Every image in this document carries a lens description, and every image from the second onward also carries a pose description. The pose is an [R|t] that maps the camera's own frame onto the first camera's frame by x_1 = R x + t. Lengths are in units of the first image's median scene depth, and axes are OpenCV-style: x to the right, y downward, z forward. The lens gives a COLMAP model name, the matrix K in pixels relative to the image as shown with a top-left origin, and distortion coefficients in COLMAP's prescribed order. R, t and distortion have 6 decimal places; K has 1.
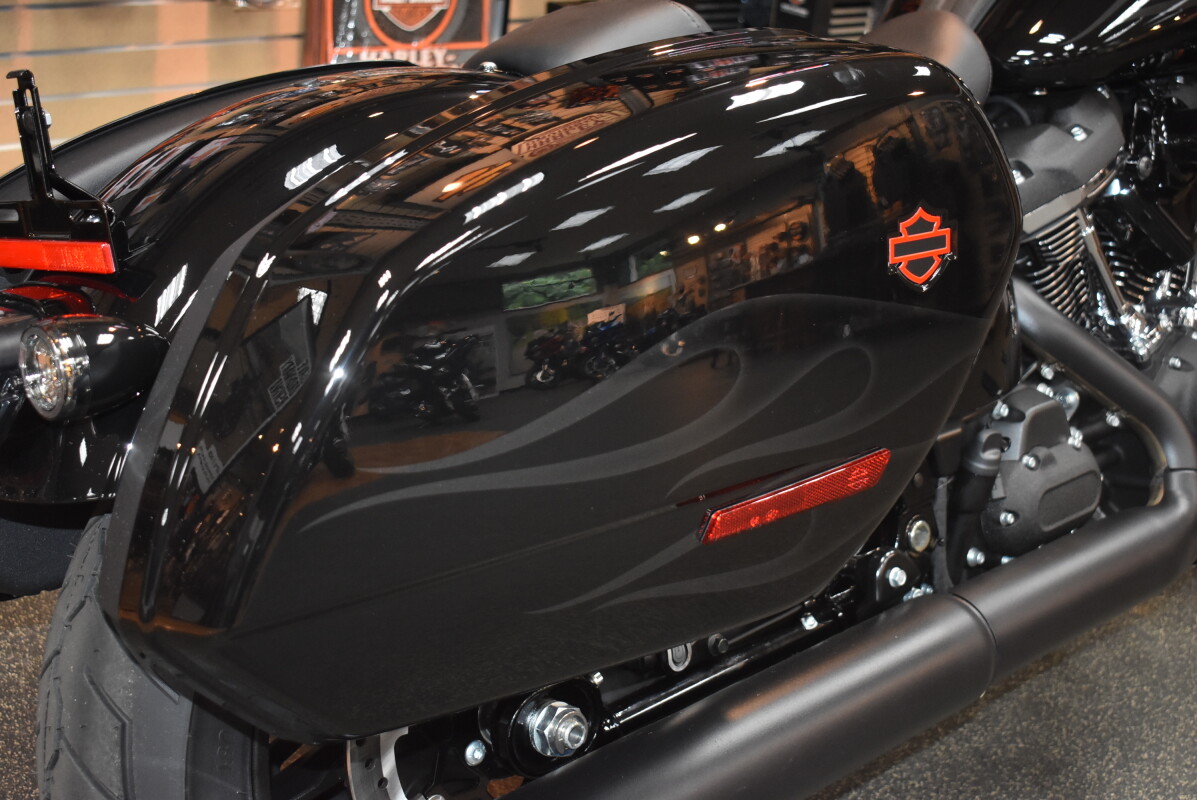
lens RADIAL K [[1698.2, 0, 601.3], [0, 1698.2, 397.3], [0, 0, 1]] dist [-0.012575, 0.000000]
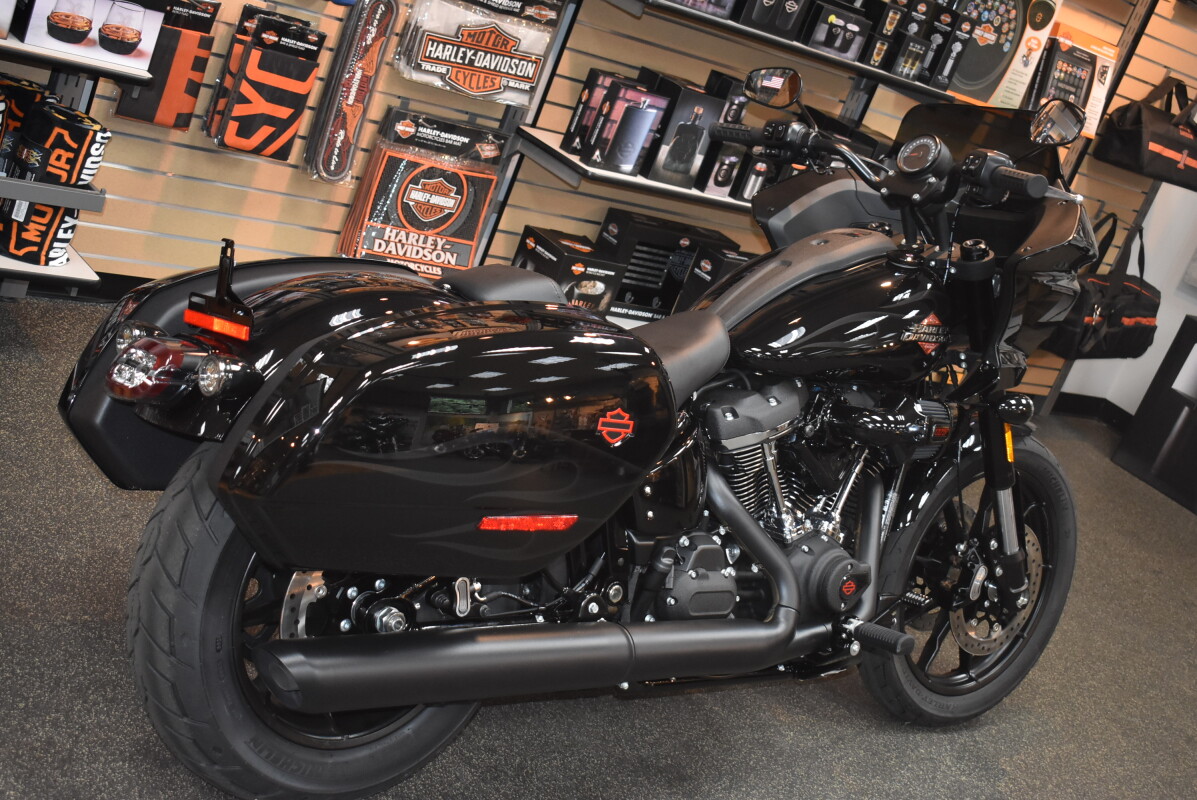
lens RADIAL K [[1698.2, 0, 595.9], [0, 1698.2, 398.8], [0, 0, 1]] dist [-0.012575, 0.000000]
pose [[0.966814, 0.255224, 0.011435, 0.097713], [-0.252681, 0.961870, -0.104682, 0.079273], [-0.037716, 0.098318, 0.994440, -0.824251]]
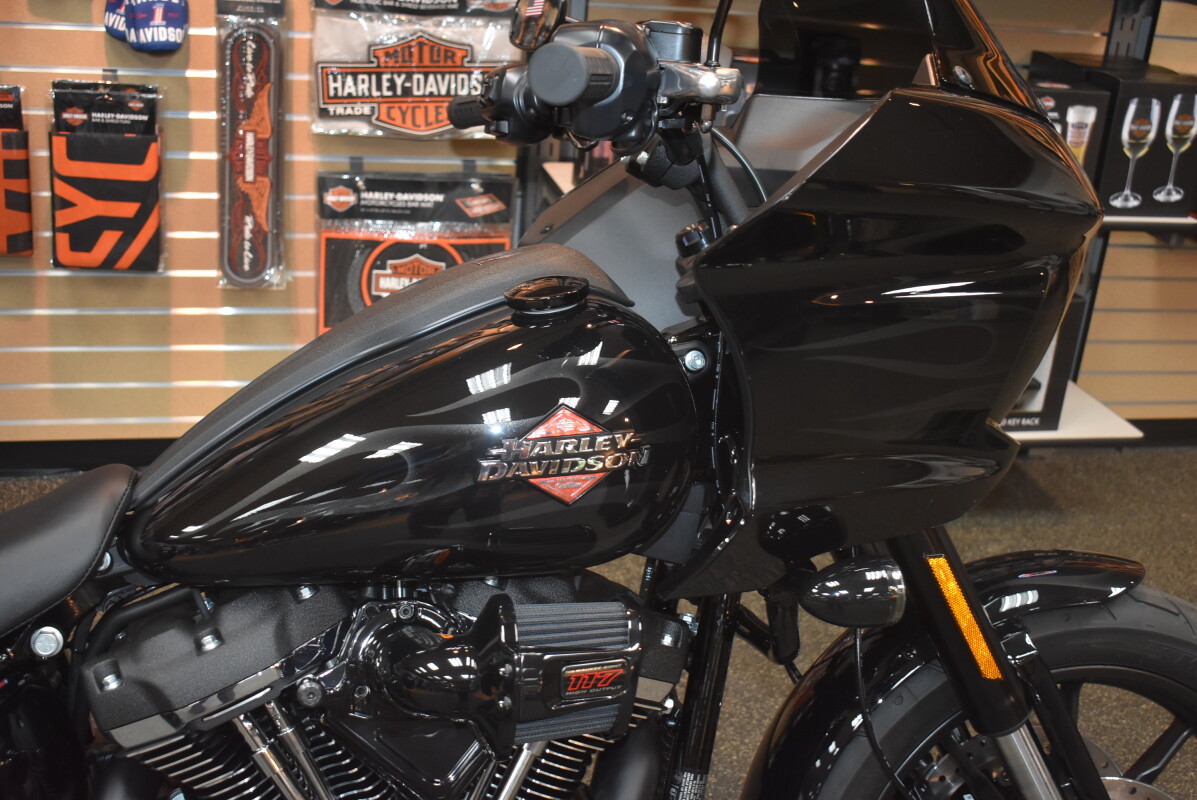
lens RADIAL K [[1514.1, 0, 598.3], [0, 1514.1, 395.4], [0, 0, 1]] dist [-0.033117, 0.000000]
pose [[0.876248, 0.138077, -0.461654, 0.881494], [-0.171902, 0.984601, -0.031794, -0.325288], [0.450155, 0.107219, 0.886490, 0.470973]]
